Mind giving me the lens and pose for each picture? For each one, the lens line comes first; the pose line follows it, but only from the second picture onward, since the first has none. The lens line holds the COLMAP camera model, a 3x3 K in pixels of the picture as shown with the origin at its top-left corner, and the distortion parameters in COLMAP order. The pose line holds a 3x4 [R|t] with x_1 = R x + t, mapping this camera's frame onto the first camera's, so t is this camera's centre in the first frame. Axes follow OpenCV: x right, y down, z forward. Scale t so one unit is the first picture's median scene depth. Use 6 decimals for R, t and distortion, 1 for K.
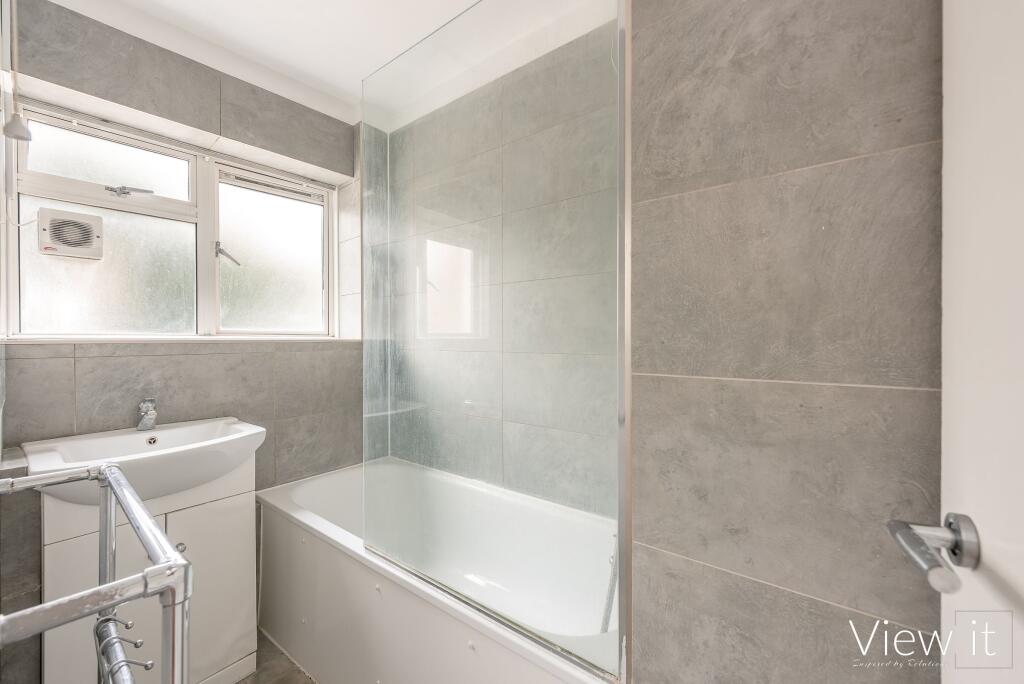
lens RADIAL K [[420.4, 0, 512.0], [0, 420.4, 342.0], [0, 0, 1]] dist [-0.000533, -0.000345]
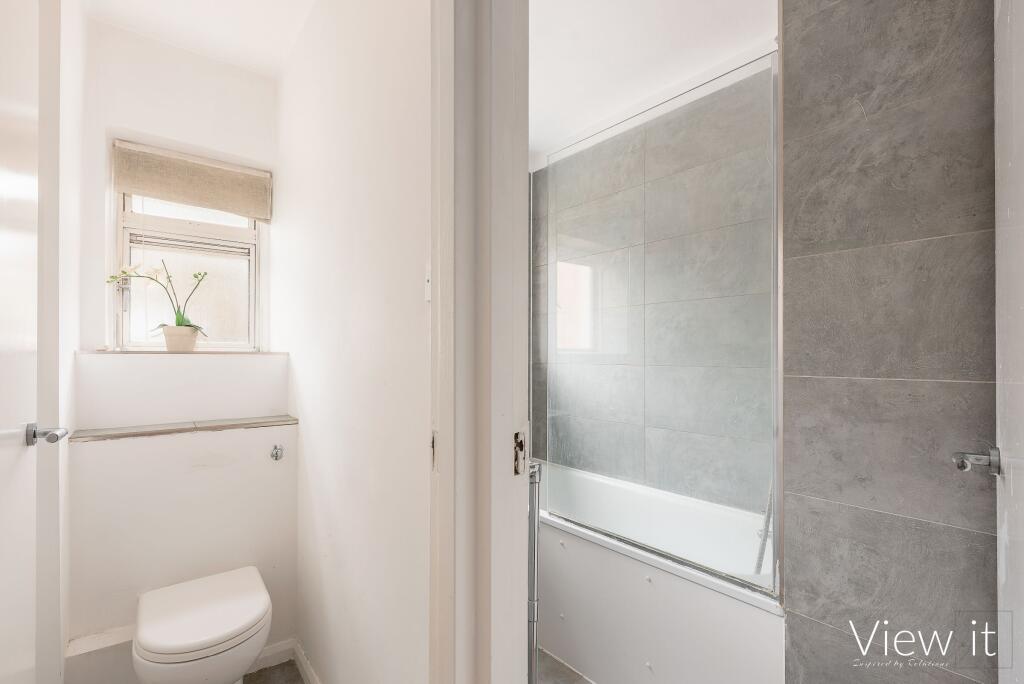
lens RADIAL K [[449.5, 0, 511.3], [0, 449.5, 353.2], [0, 0, 1]] dist [-0.000743, 0.000021]
pose [[0.974246, 0.001828, -0.225481, -0.318526], [-0.004318, 0.999935, -0.010549, 0.020047], [0.225447, 0.011251, 0.974191, -0.819394]]
